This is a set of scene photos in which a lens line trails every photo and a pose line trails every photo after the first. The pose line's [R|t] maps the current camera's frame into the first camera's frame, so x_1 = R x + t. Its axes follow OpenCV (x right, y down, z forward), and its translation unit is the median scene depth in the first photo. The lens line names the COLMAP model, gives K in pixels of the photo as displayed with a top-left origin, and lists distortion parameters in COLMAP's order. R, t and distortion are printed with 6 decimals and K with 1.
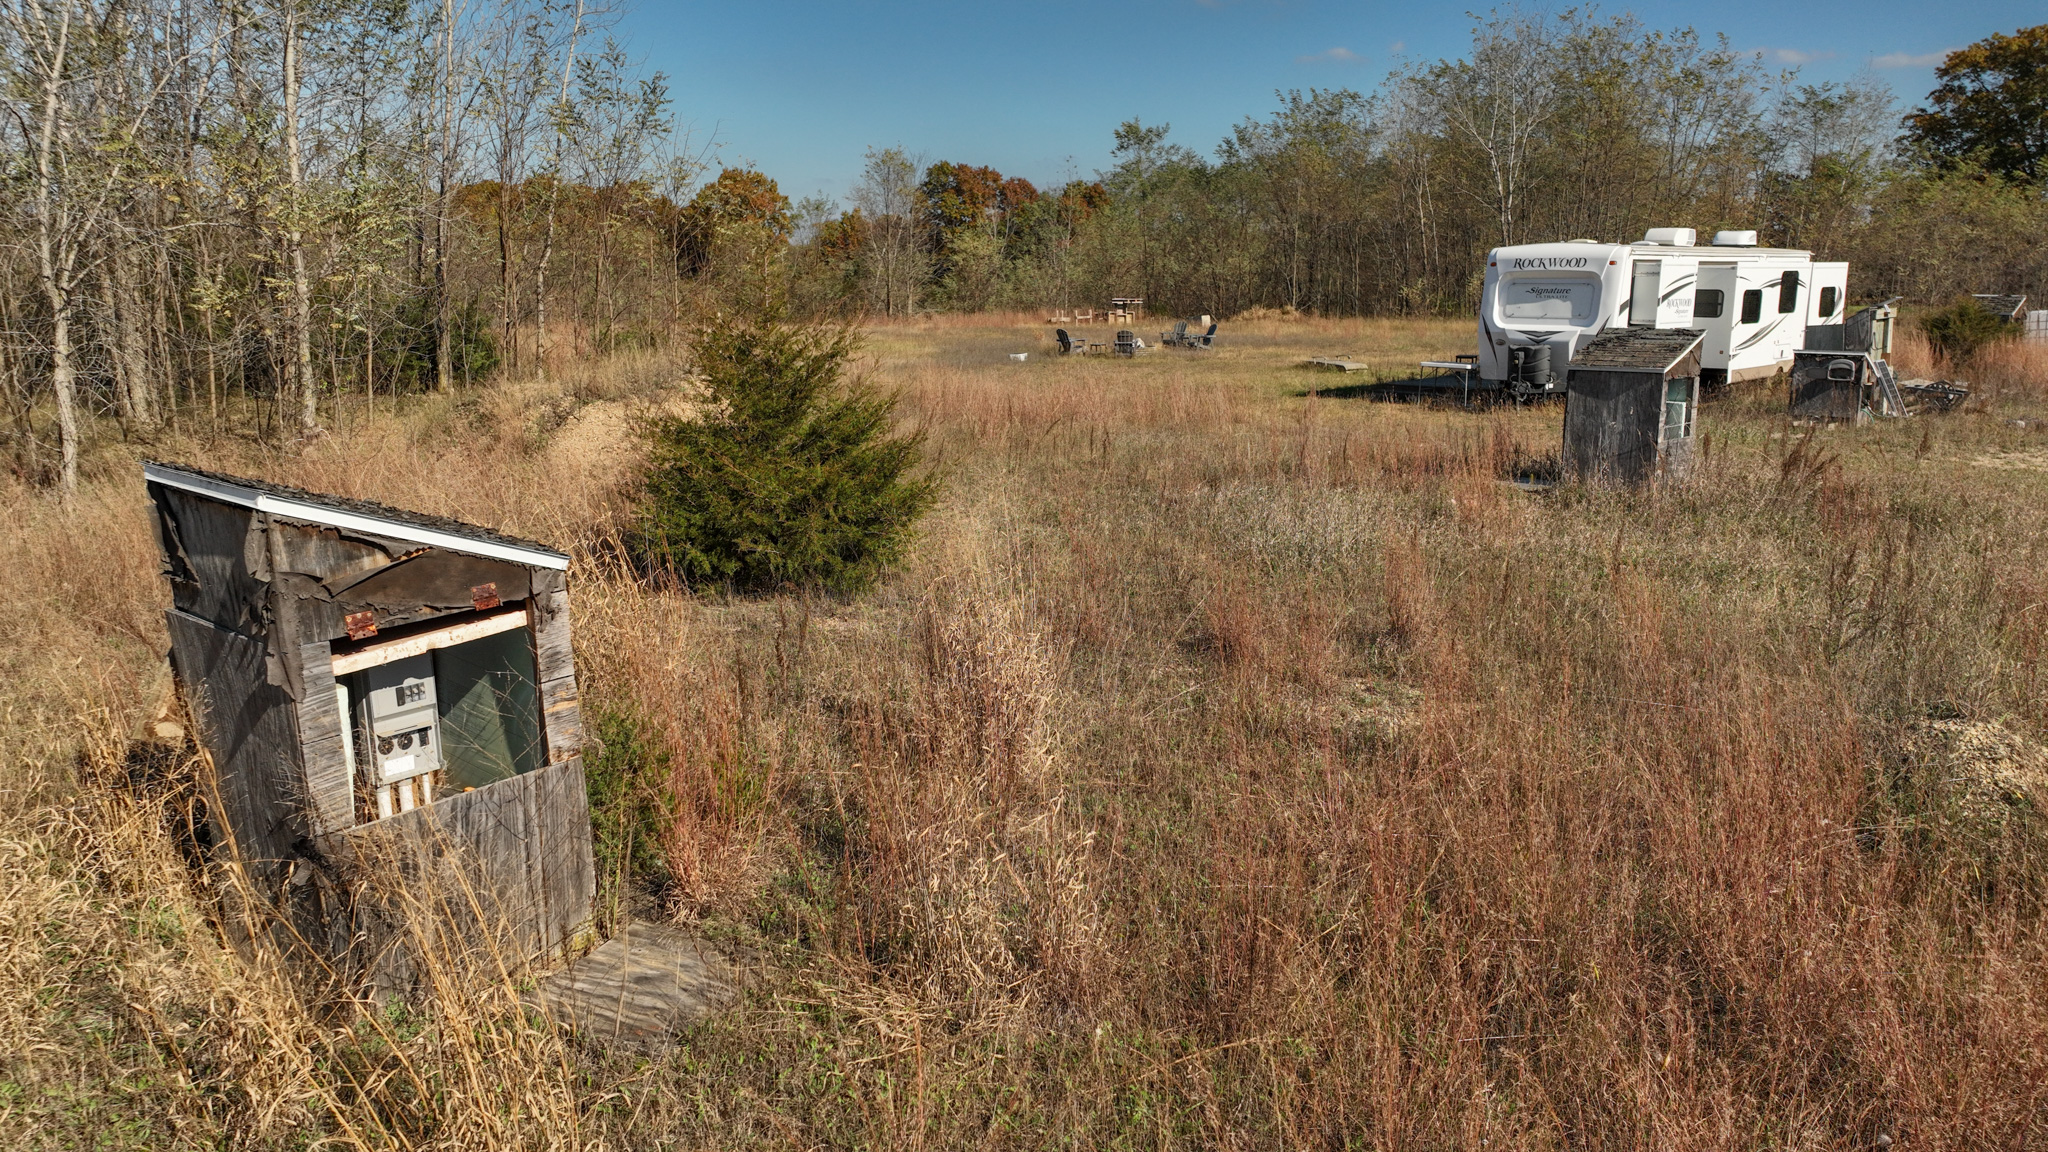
lens RADIAL K [[1438.2, 0, 1027.3], [0, 1438.2, 565.7], [0, 0, 1]] dist [0.002371, 0.000173]
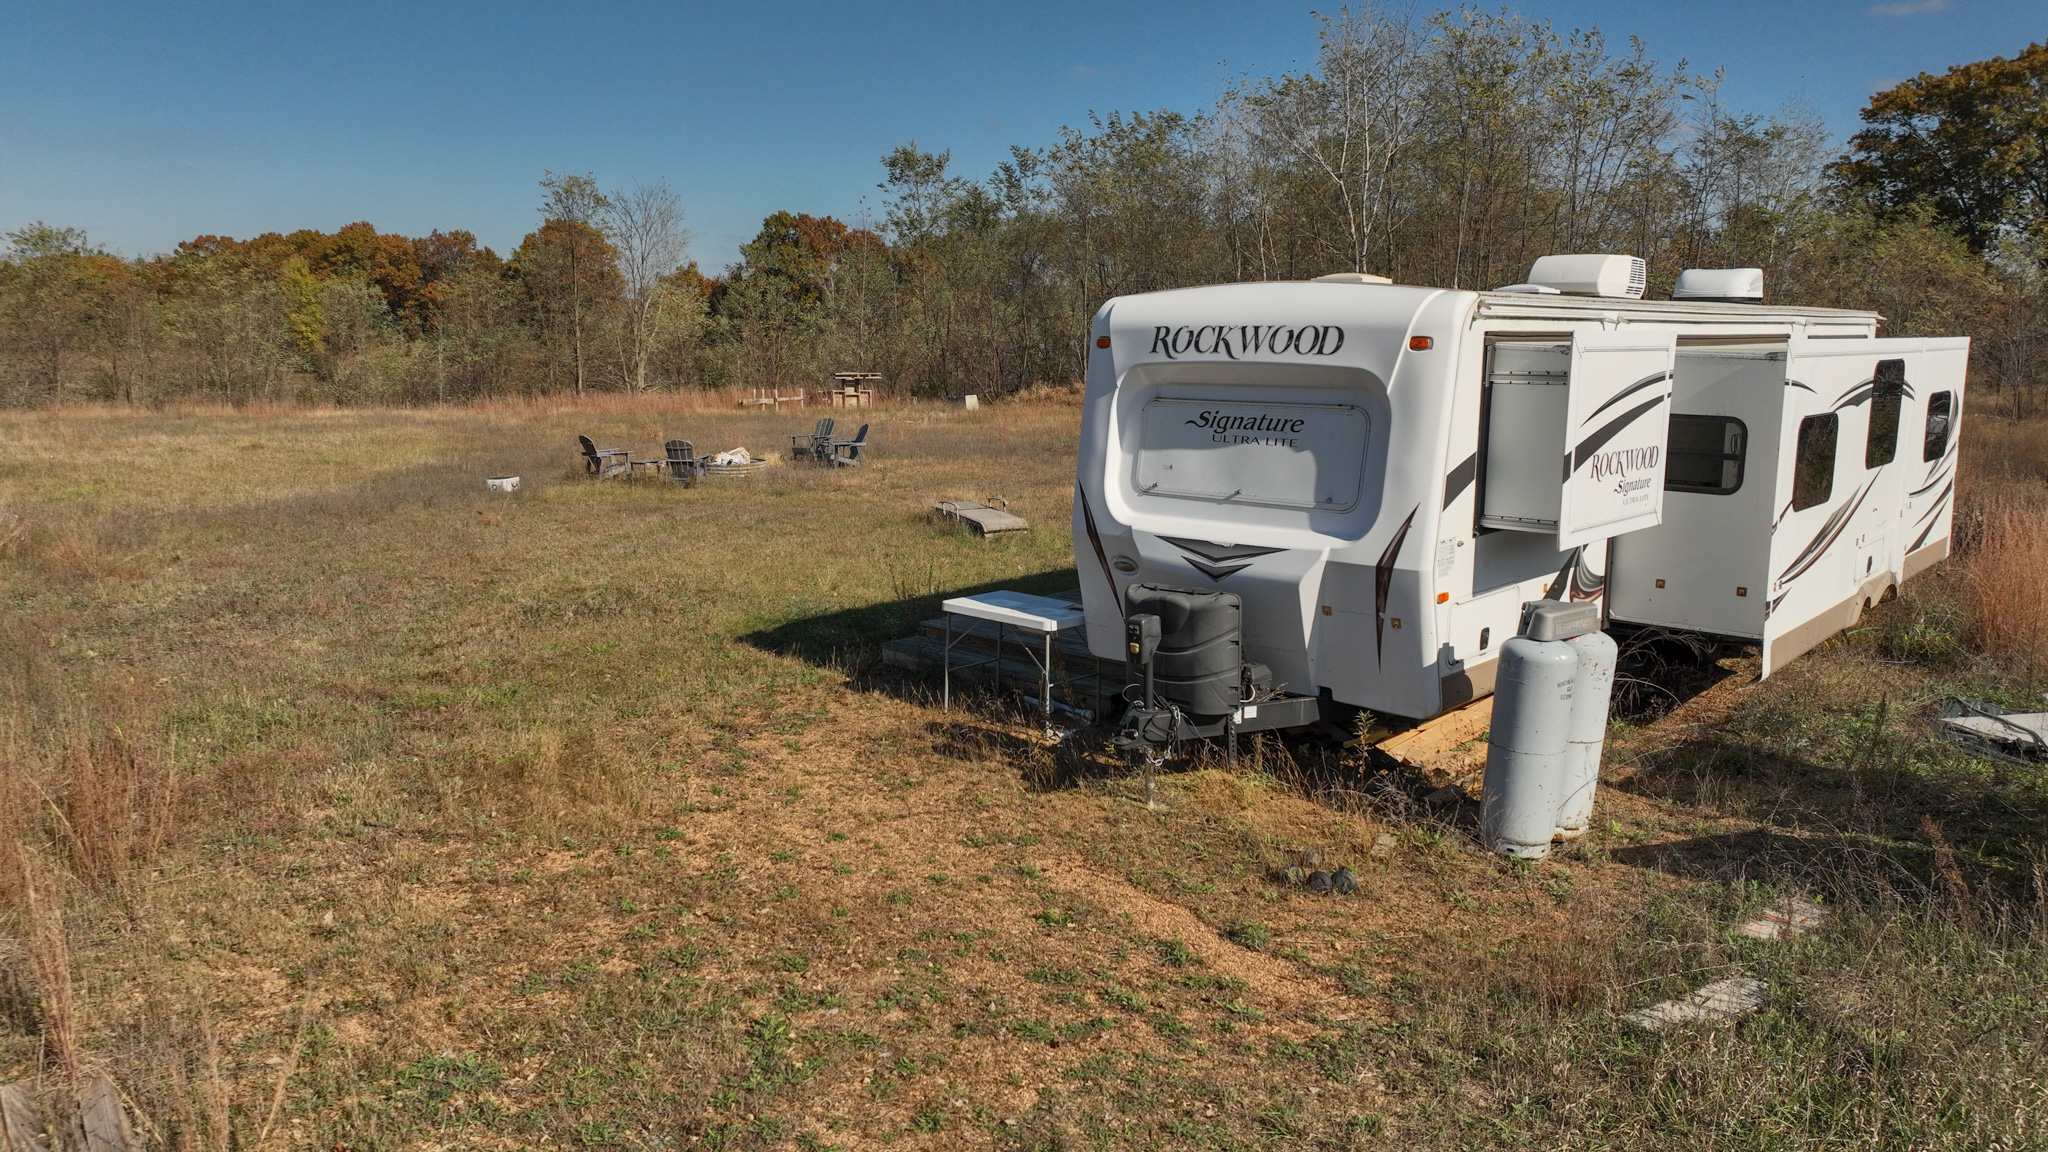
lens RADIAL K [[1438.2, 0, 1027.3], [0, 1438.2, 582.4], [0, 0, 1]] dist [0.002371, 0.000173]
pose [[0.998381, -0.005216, 0.056633, 0.241705], [0.006861, 0.999559, -0.028892, -0.119479], [-0.056457, 0.029233, 0.997977, 0.552794]]
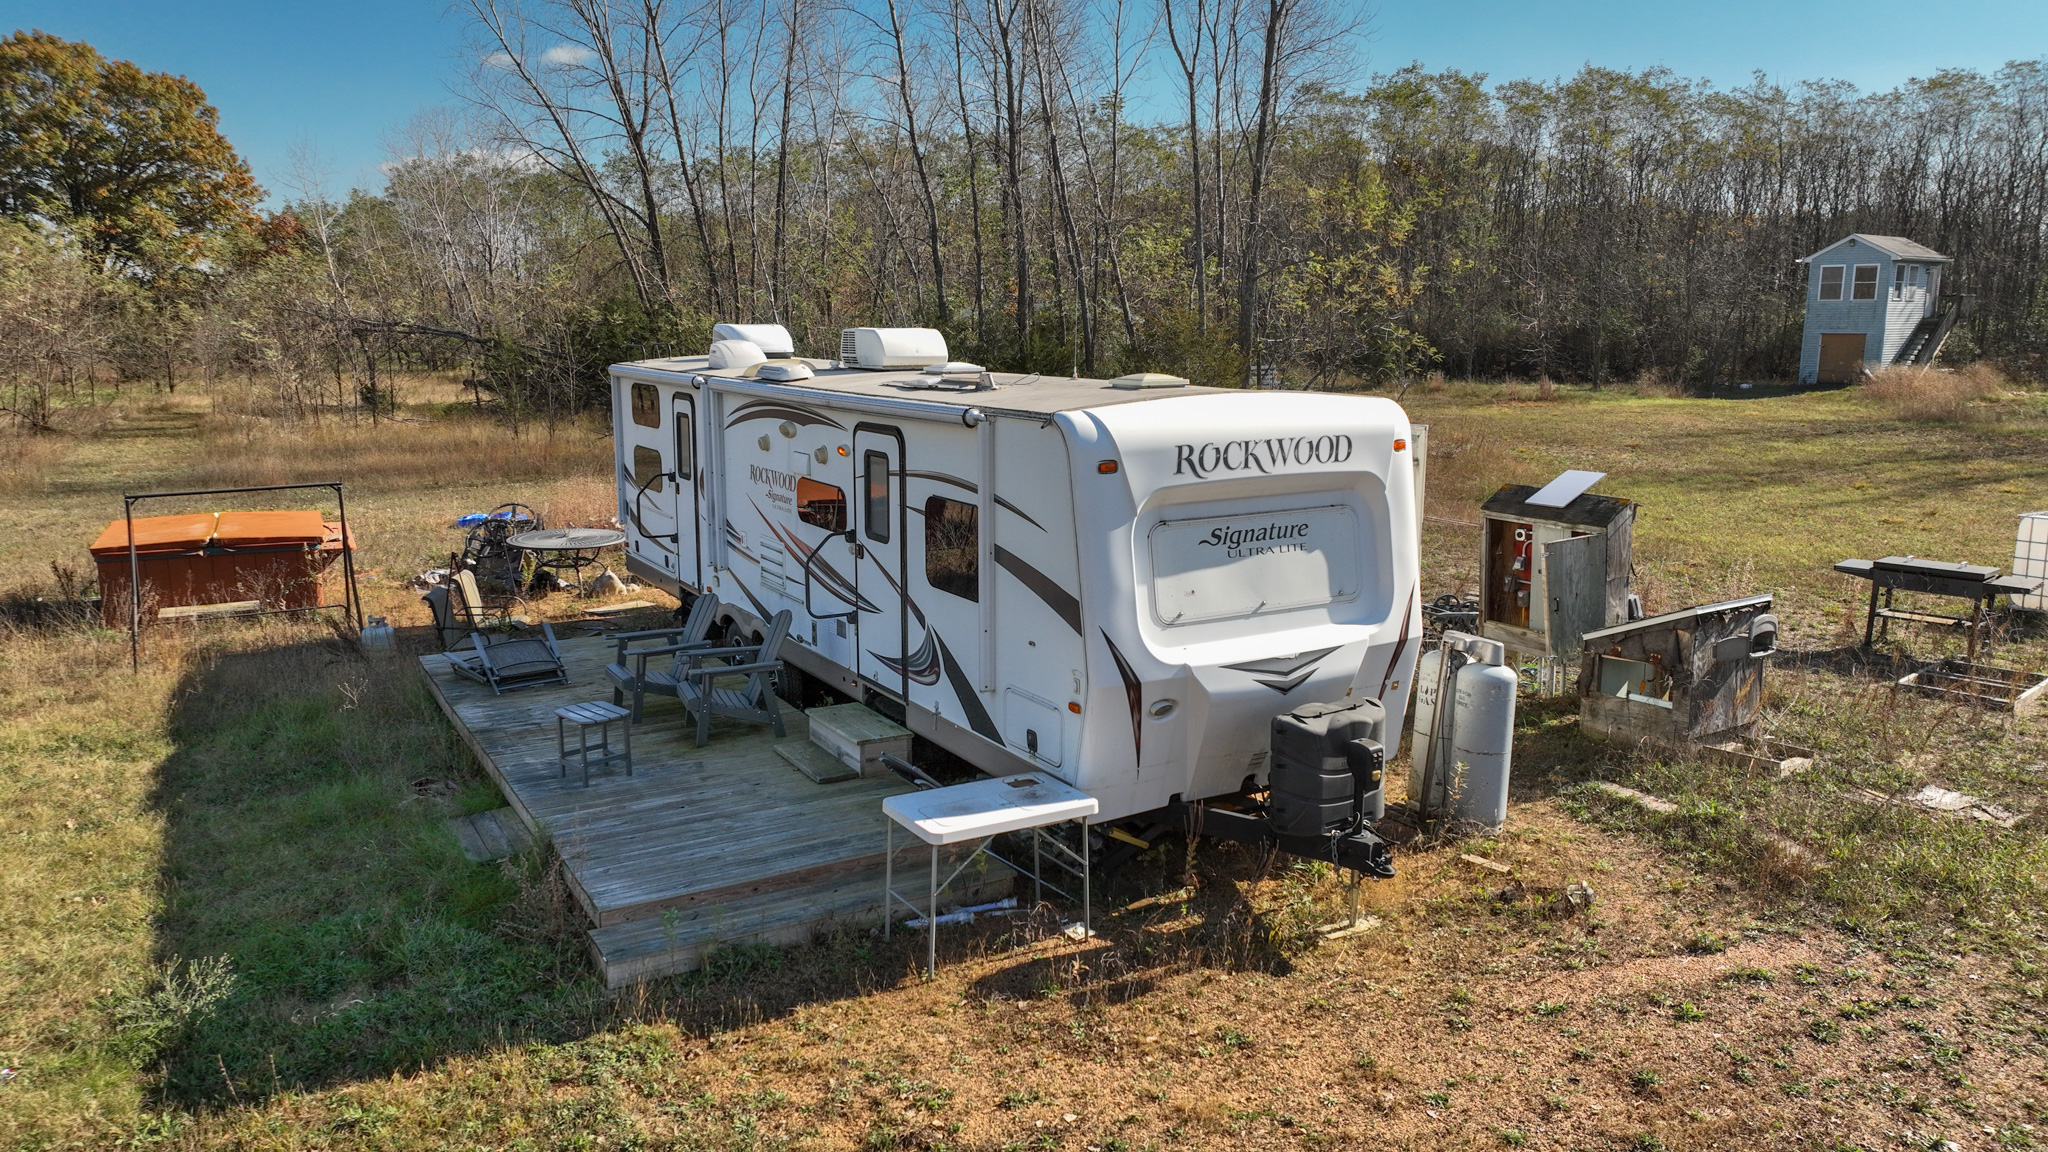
lens RADIAL K [[1438.2, 0, 1026.3], [0, 1438.2, 572.4], [0, 0, 1]] dist [0.002371, 0.000173]
pose [[0.245271, -0.171817, 0.954108, 0.022333], [0.197252, 0.972427, 0.124409, -0.194209], [-0.949175, 0.157686, 0.272399, 0.794649]]
